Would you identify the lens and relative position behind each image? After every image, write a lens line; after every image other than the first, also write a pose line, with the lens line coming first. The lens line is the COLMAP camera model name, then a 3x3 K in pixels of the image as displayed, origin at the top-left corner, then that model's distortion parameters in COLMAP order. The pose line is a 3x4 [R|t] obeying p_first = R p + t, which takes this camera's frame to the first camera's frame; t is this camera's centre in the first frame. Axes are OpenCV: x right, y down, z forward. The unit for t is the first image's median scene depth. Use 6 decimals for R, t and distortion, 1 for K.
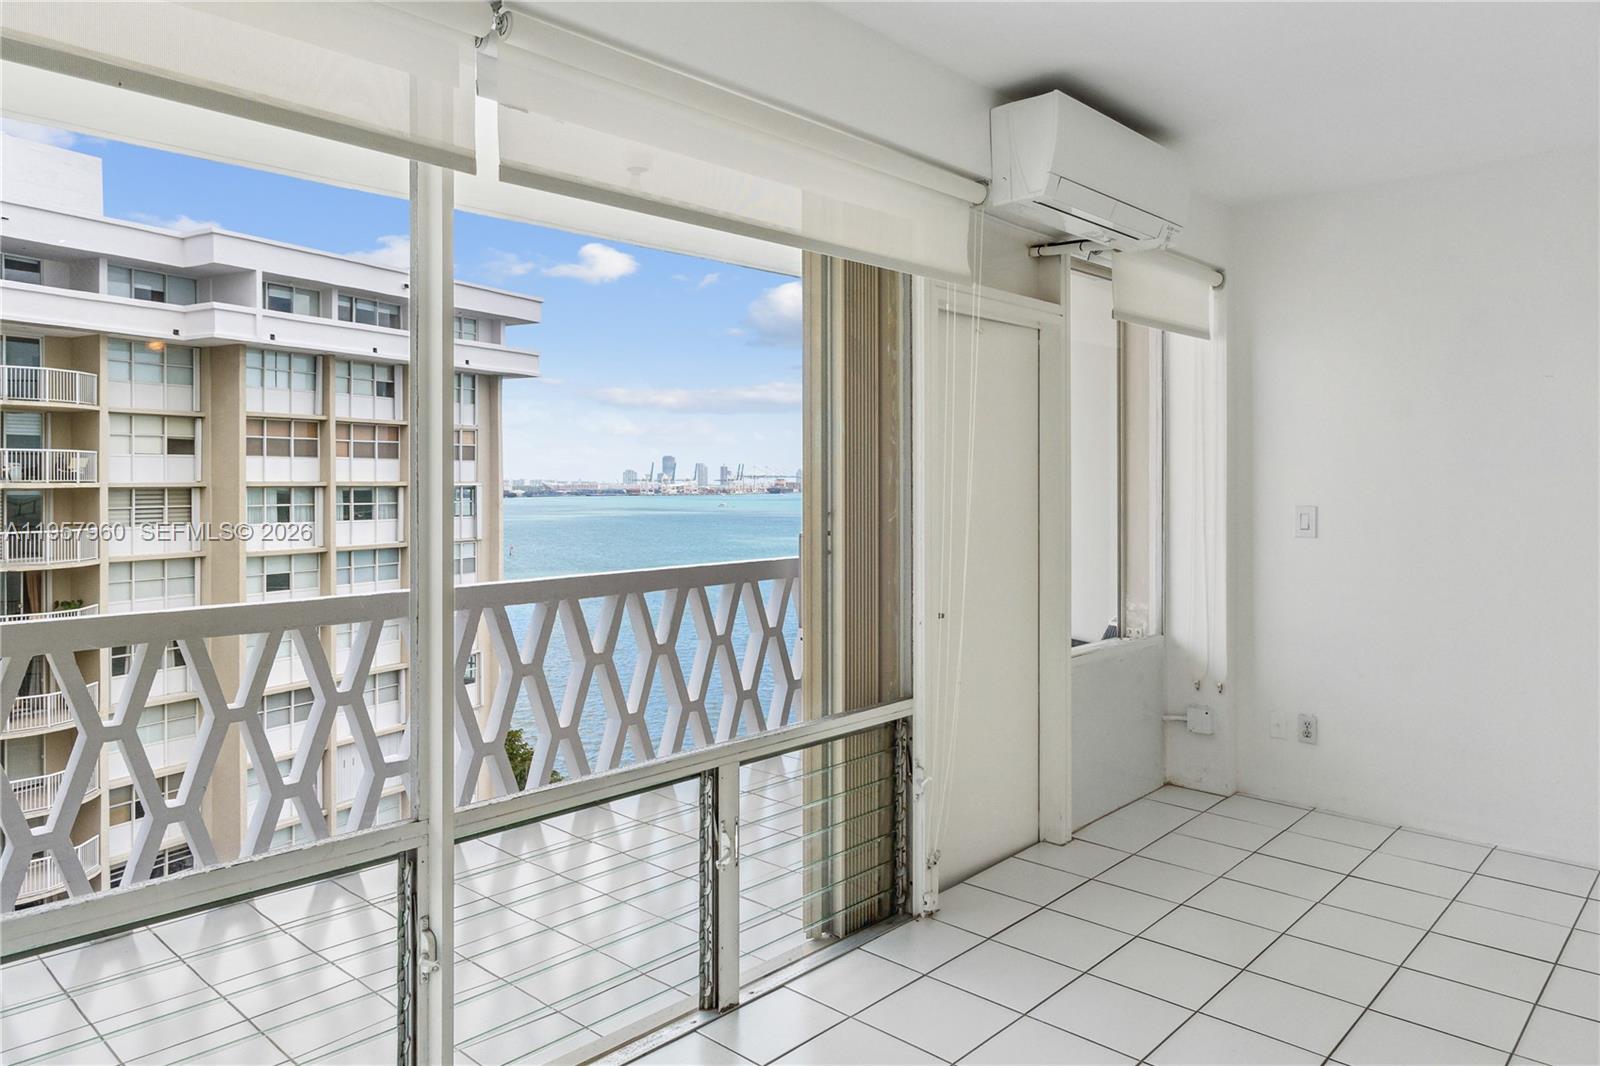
lens RADIAL K [[1040.7, 0, 800.8], [0, 1040.7, 479.6], [0, 0, 1]] dist [0.002226, 0.000164]
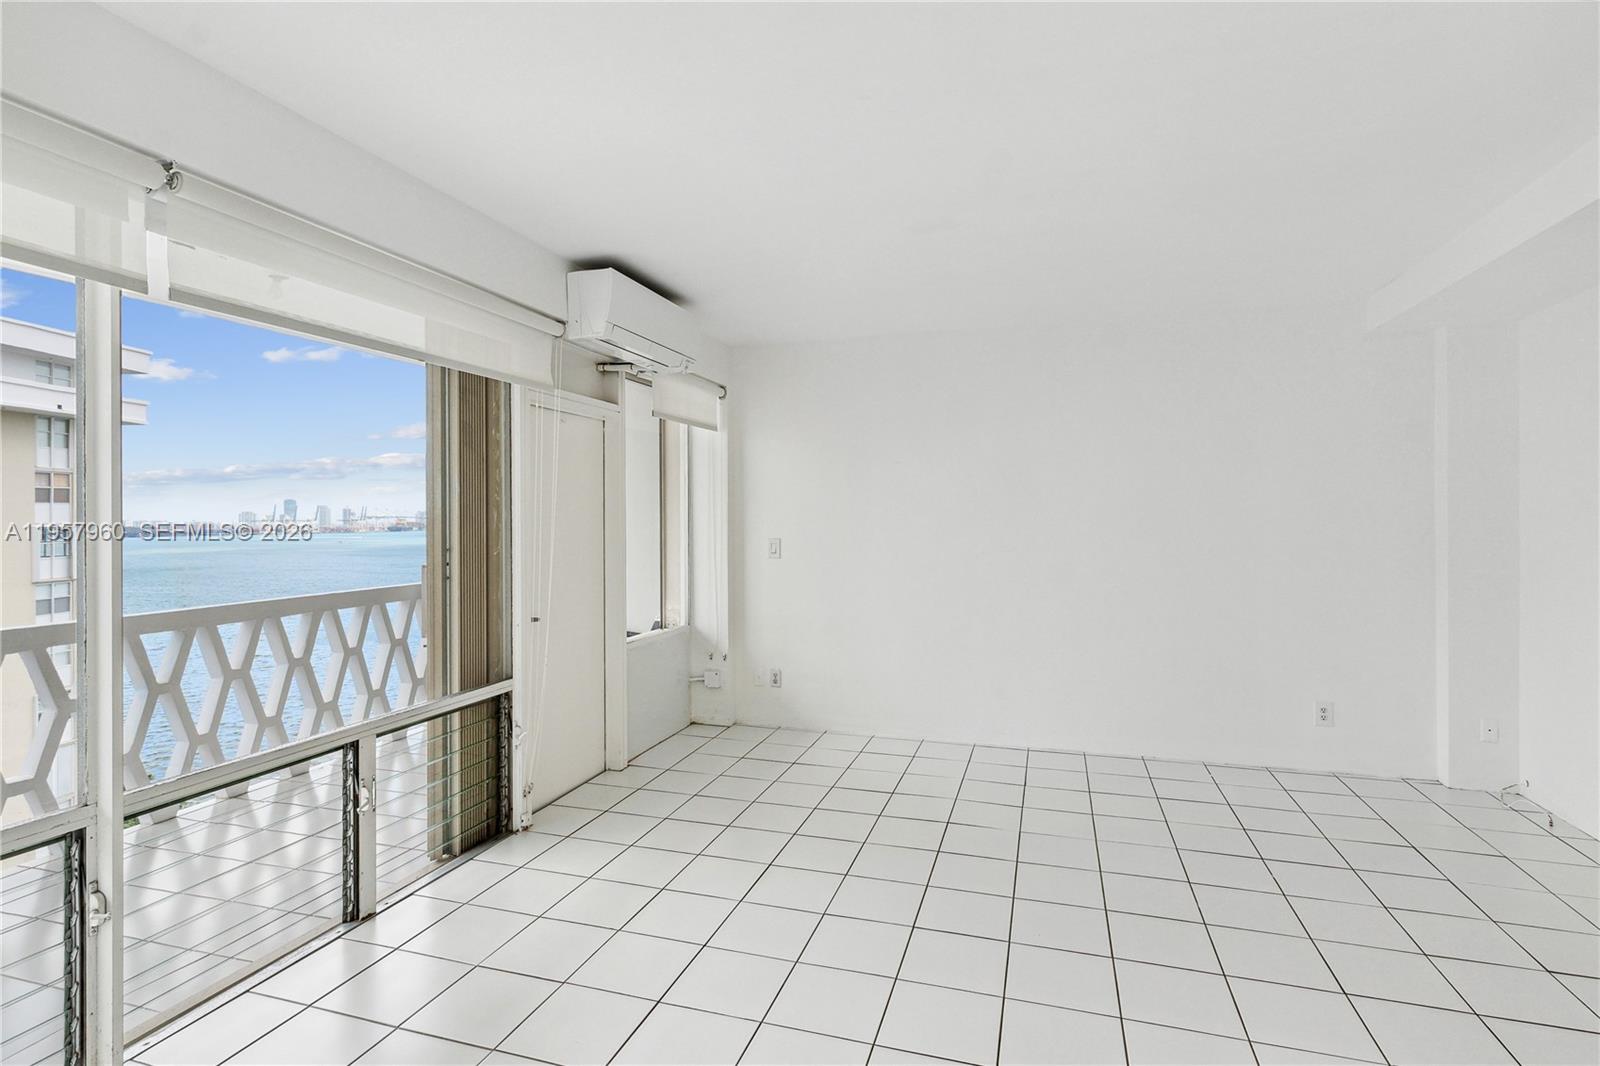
lens RADIAL K [[785.0, 0, 796.8], [0, 785.0, 517.9], [0, 0, 1]] dist [0.001642, -0.000195]
pose [[0.901662, -0.002828, 0.432432, -0.004347], [0.003299, 0.999995, -0.000338, -0.006425], [-0.432429, 0.001731, 0.901666, -0.113758]]
